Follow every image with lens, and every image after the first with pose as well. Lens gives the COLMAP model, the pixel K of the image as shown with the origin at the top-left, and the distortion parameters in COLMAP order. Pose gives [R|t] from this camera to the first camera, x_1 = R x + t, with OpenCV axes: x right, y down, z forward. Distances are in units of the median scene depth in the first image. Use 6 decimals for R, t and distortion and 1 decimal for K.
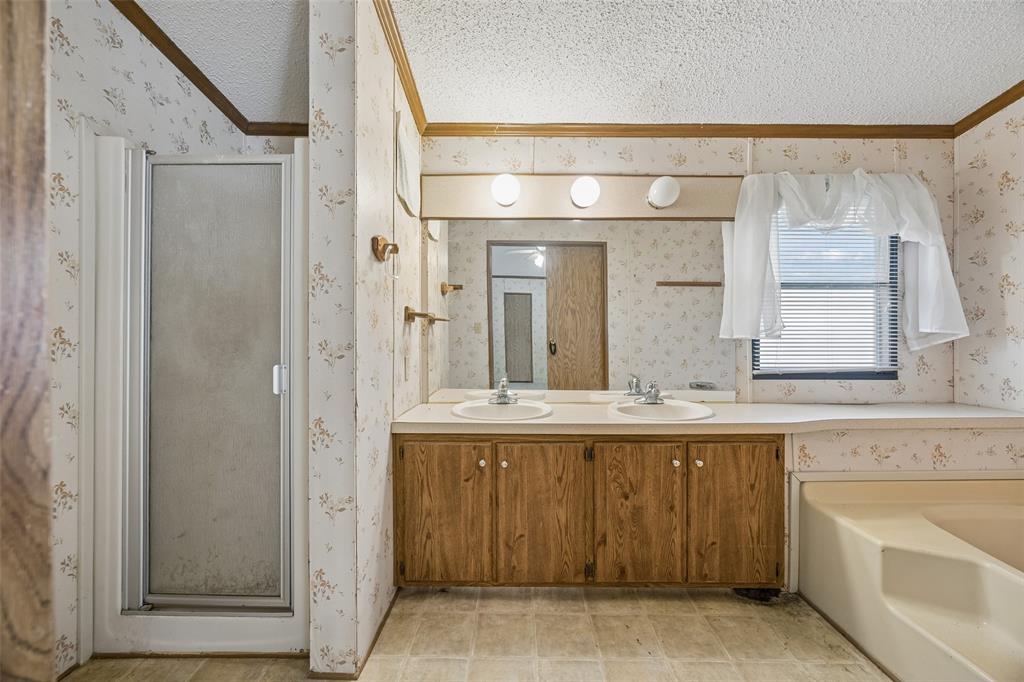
lens RADIAL K [[389.9, 0, 512.0], [0, 389.9, 341.0], [0, 0, 1]] dist [-0.001381, -0.000134]
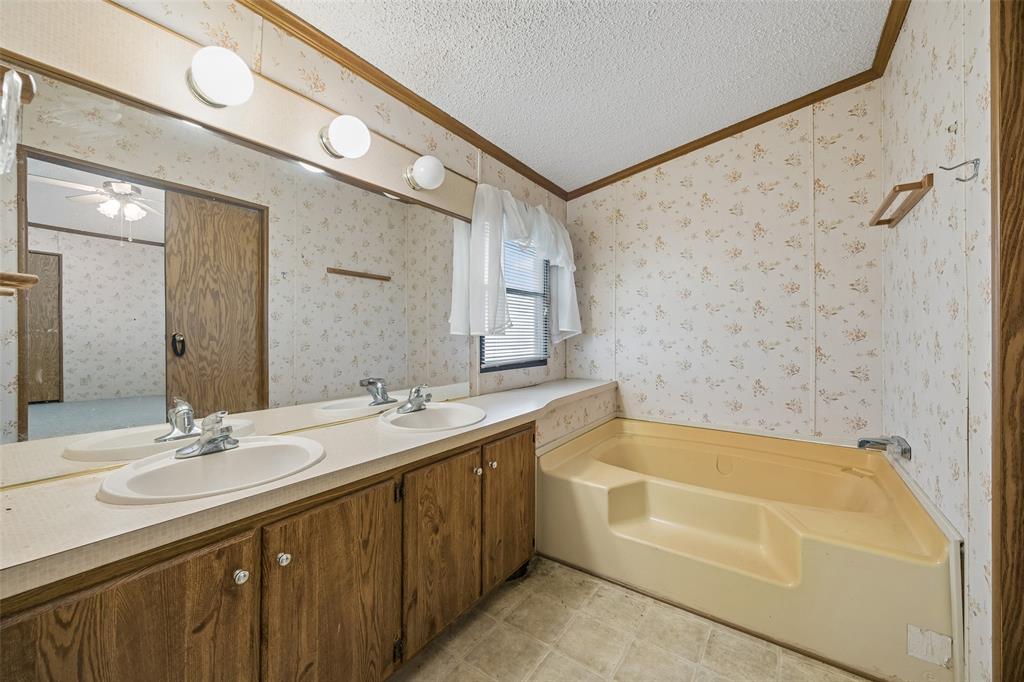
lens RADIAL K [[397.8, 0, 511.0], [0, 397.8, 328.0], [0, 0, 1]] dist [0.001138, 0.000132]
pose [[0.564611, 0.013019, 0.825254, -0.310730], [-0.001570, 0.999891, -0.014700, -0.012378], [-0.825355, 0.007005, 0.564570, 0.391127]]
